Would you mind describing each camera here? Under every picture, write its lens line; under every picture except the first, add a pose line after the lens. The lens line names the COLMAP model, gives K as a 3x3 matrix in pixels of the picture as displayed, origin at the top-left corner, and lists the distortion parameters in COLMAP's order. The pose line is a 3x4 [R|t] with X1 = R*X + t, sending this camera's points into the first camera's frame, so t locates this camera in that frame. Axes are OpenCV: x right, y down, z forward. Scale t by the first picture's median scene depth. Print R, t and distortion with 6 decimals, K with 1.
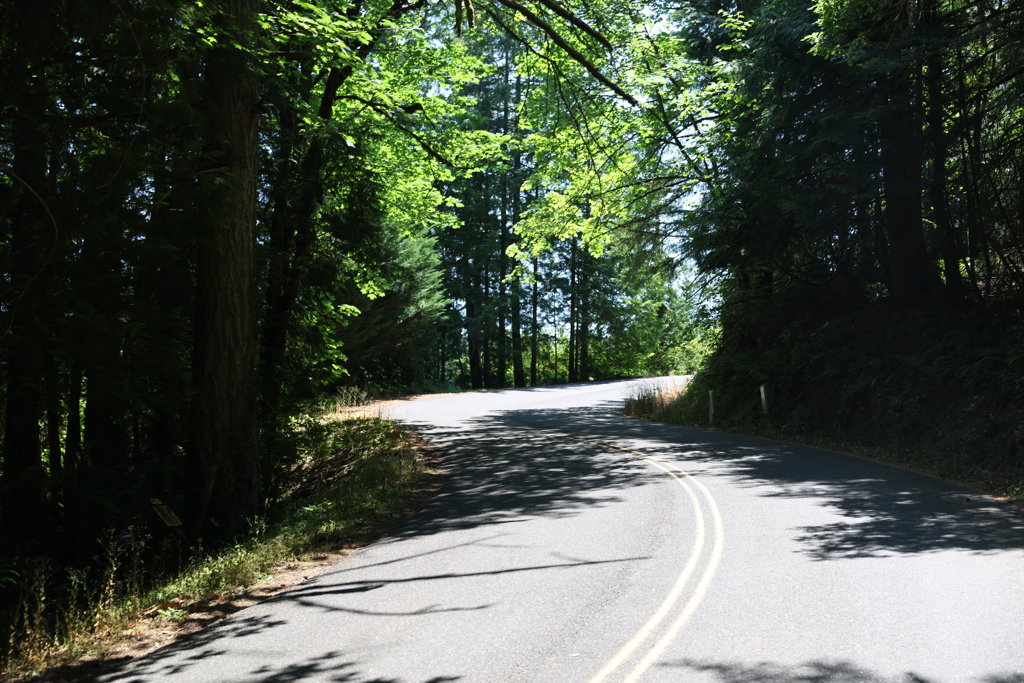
lens RADIAL K [[1163.8, 0, 539.6], [0, 1163.8, 336.2], [0, 0, 1]] dist [0.085052, 0.000000]
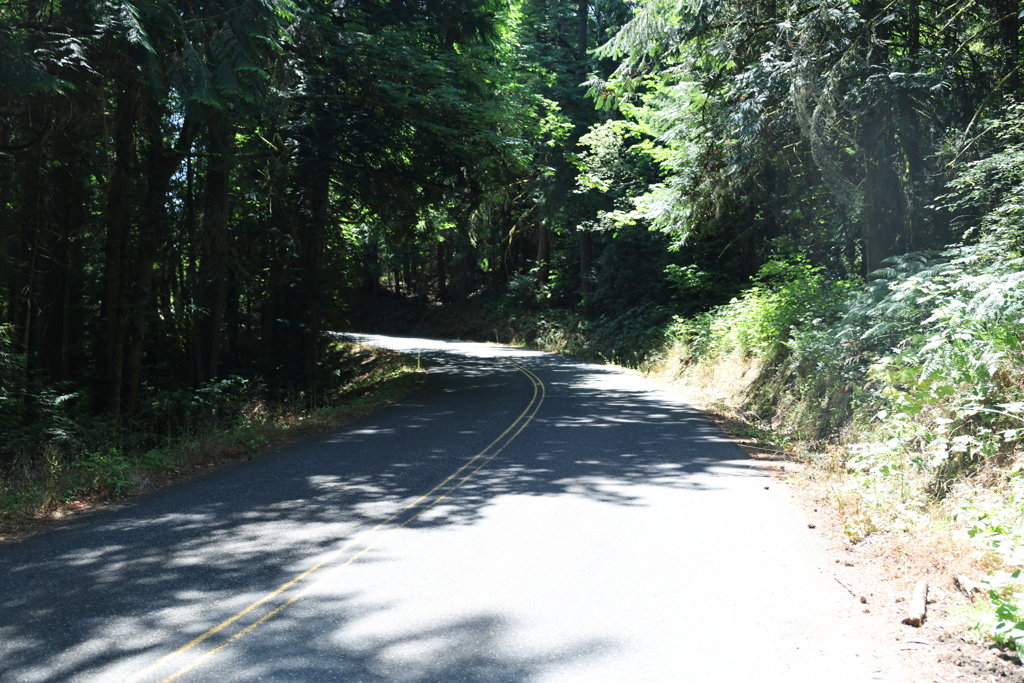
lens RADIAL K [[974.0, 0, 516.6], [0, 974.0, 343.0], [0, 0, 1]] dist [0.041002, 0.000000]
pose [[0.757634, 0.057034, 0.650183, -0.888921], [-0.092886, 0.995457, 0.020915, 0.010091], [-0.646036, -0.076238, 0.759490, -1.001055]]
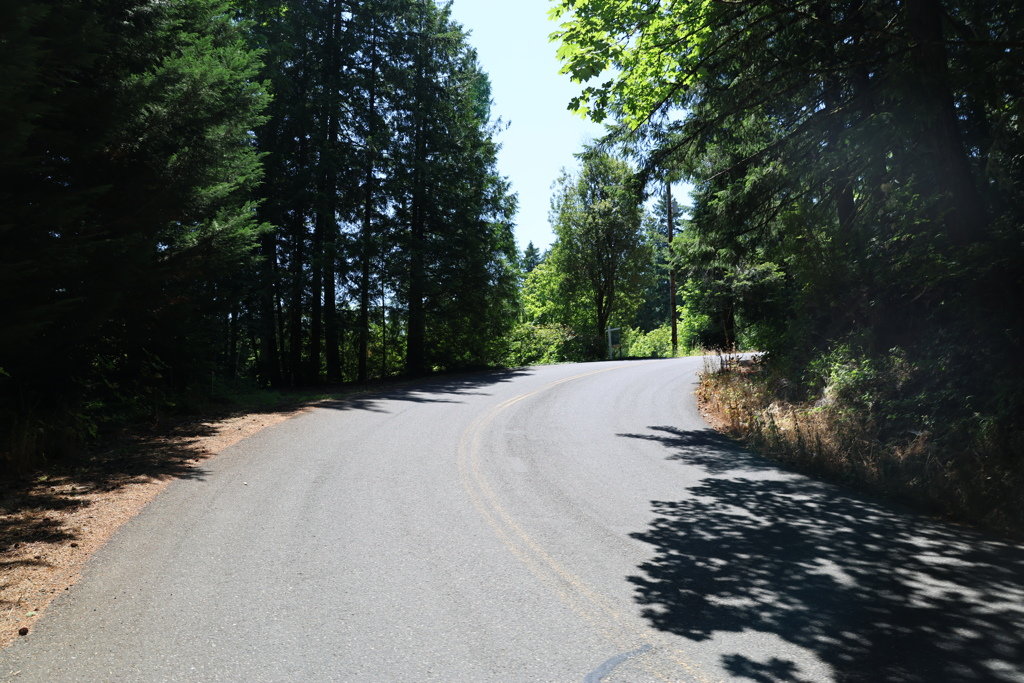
lens RADIAL K [[691.5, 0, 512.3], [0, 691.5, 344.6], [0, 0, 1]] dist [-0.070795, 0.052562]
pose [[0.939029, 0.021577, 0.343161, -0.118391], [-0.030761, 0.999299, 0.021341, 0.017979], [-0.342460, -0.030596, 0.939034, 1.013617]]
